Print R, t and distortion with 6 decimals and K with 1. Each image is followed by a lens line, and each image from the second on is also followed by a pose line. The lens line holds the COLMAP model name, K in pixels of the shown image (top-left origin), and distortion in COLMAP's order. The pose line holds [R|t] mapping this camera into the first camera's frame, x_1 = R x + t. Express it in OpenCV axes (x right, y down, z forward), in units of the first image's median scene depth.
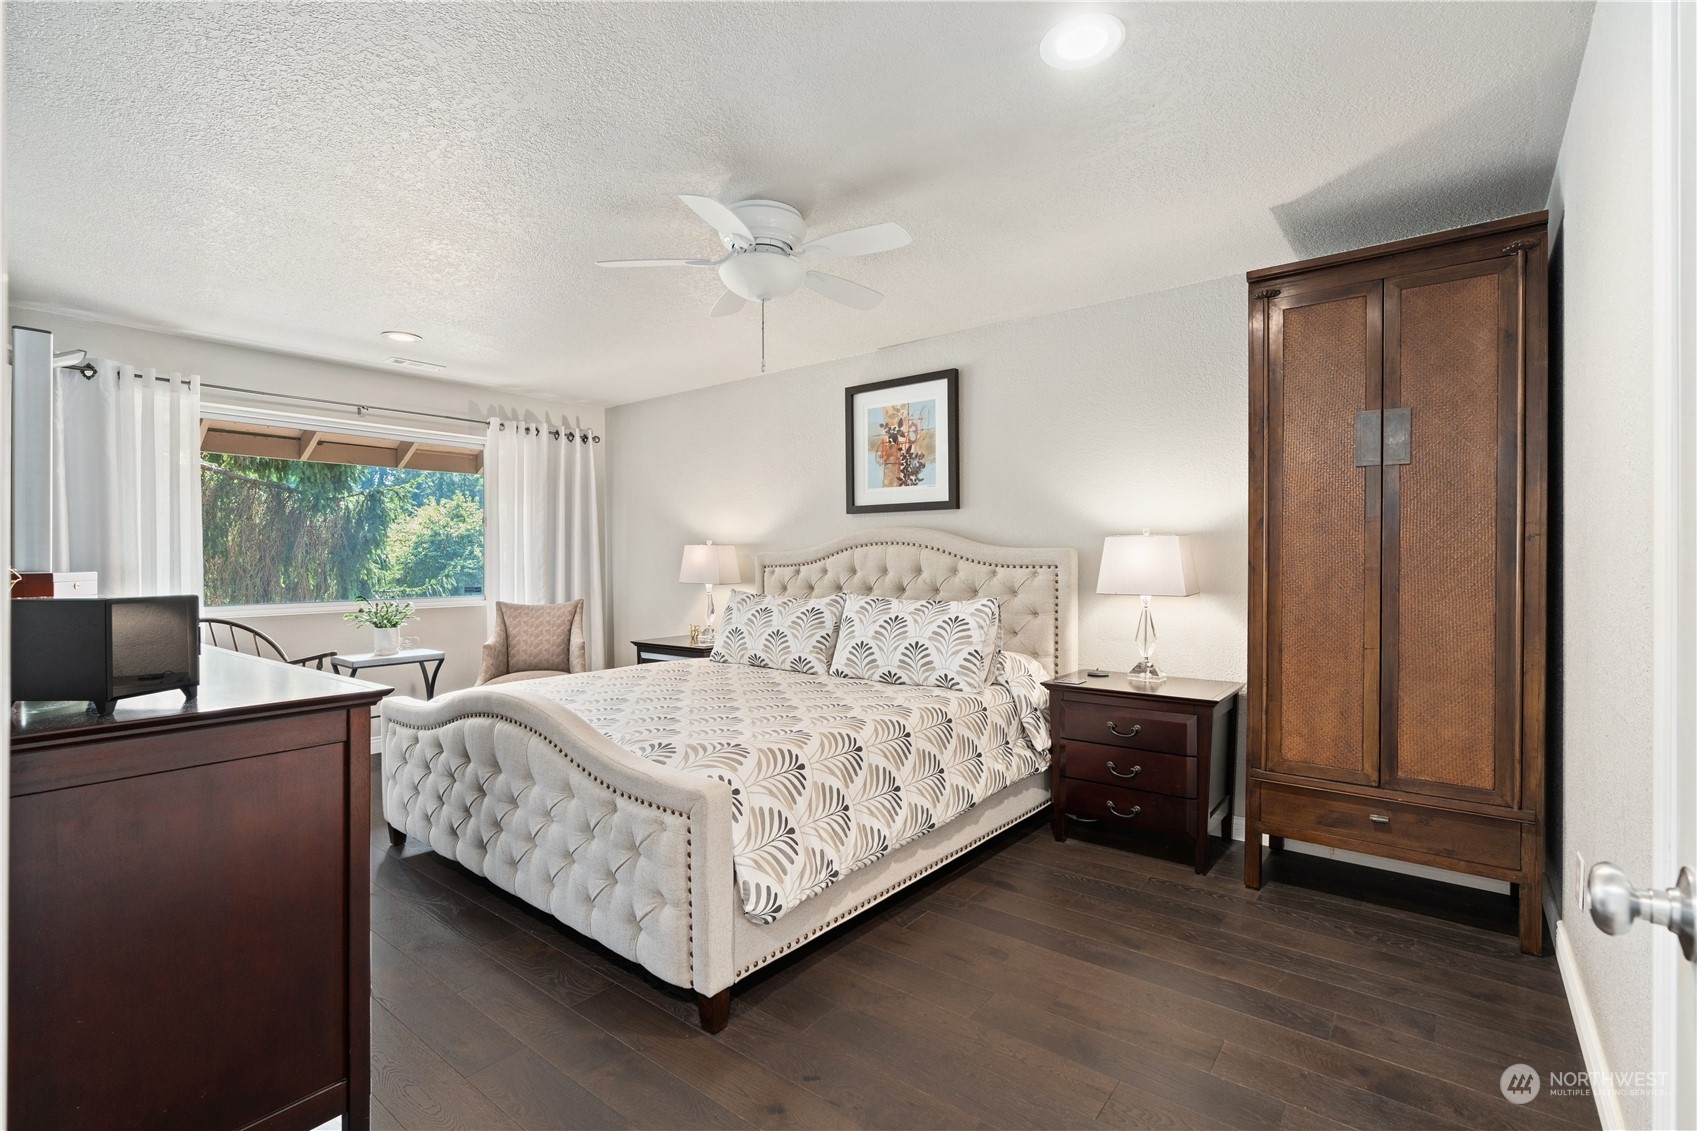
lens RADIAL K [[757.0, 0, 850.1], [0, 757.0, 563.7], [0, 0, 1]] dist [-0.003302, 0.000479]
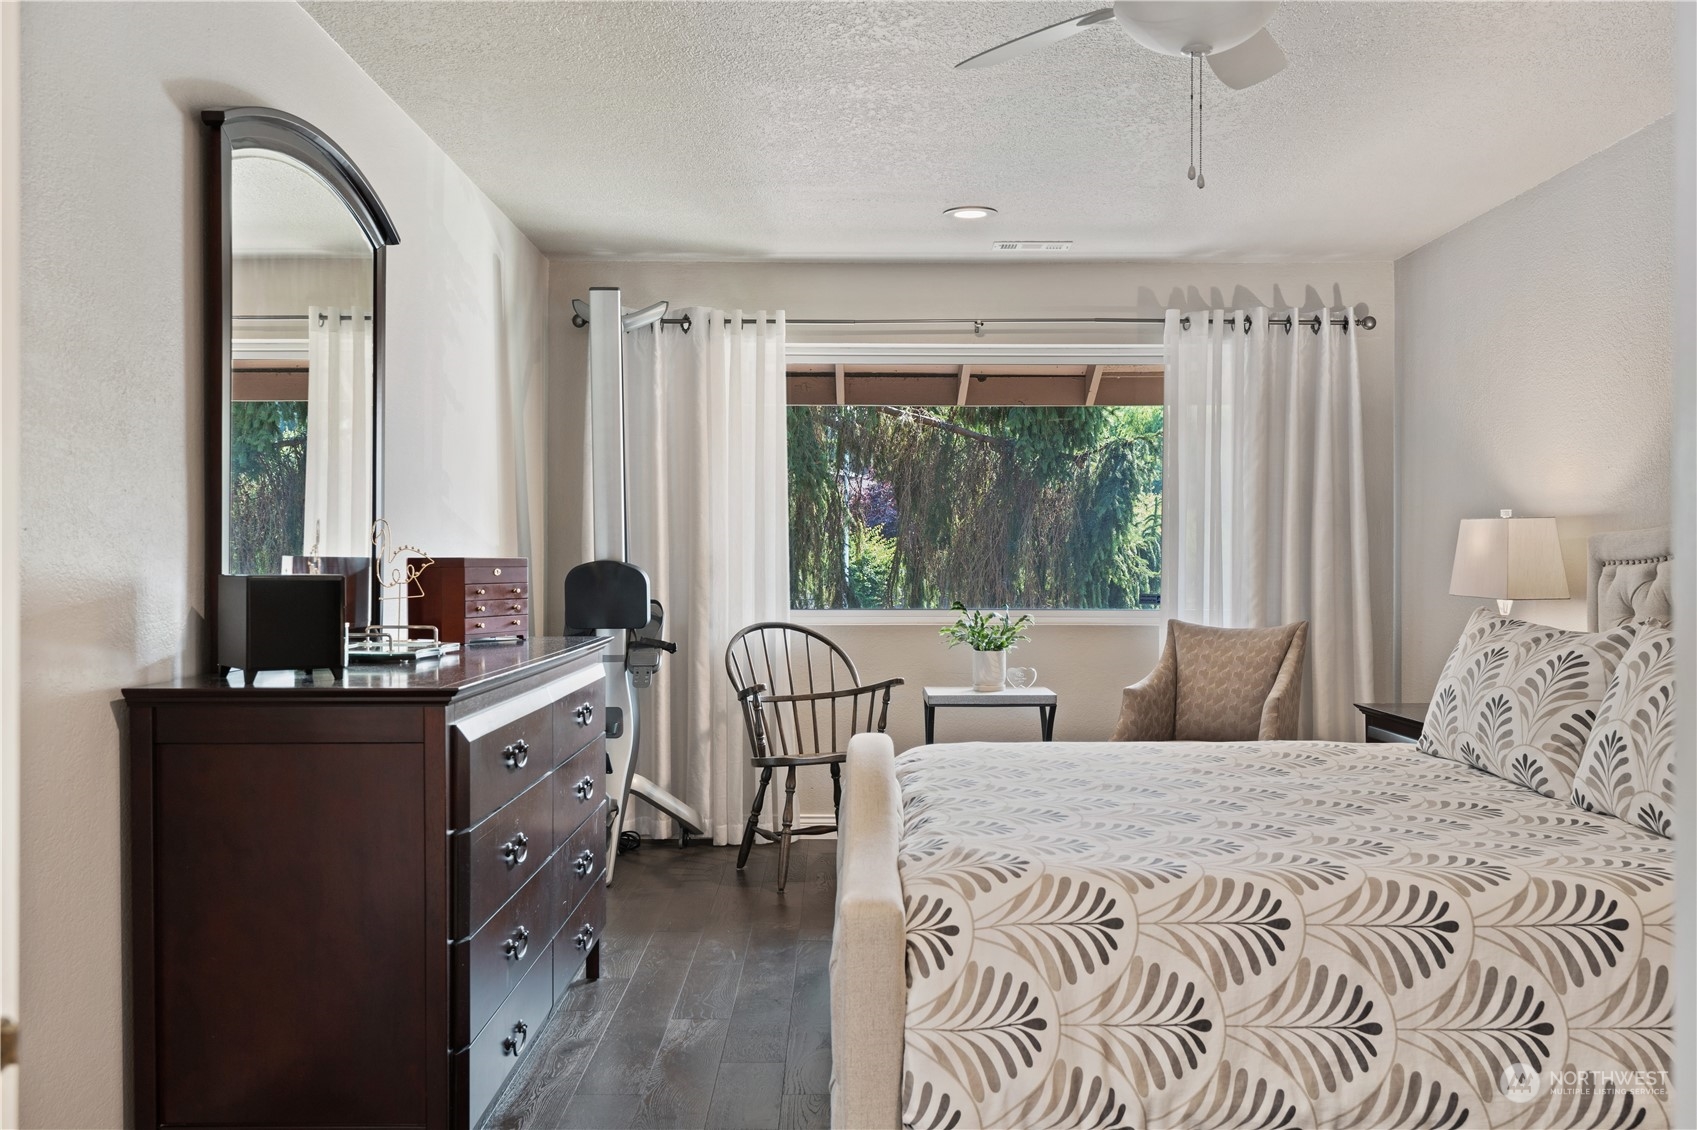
lens RADIAL K [[1460.9, 0, 849.5], [0, 1460.9, 564.3], [0, 0, 1]] dist [0.014401, 0.005363]
pose [[0.630330, 0.007765, -0.776289, 0.292454], [-0.007117, 0.999966, 0.004224, 0.003983], [0.776295, 0.002863, 0.630364, 0.090638]]
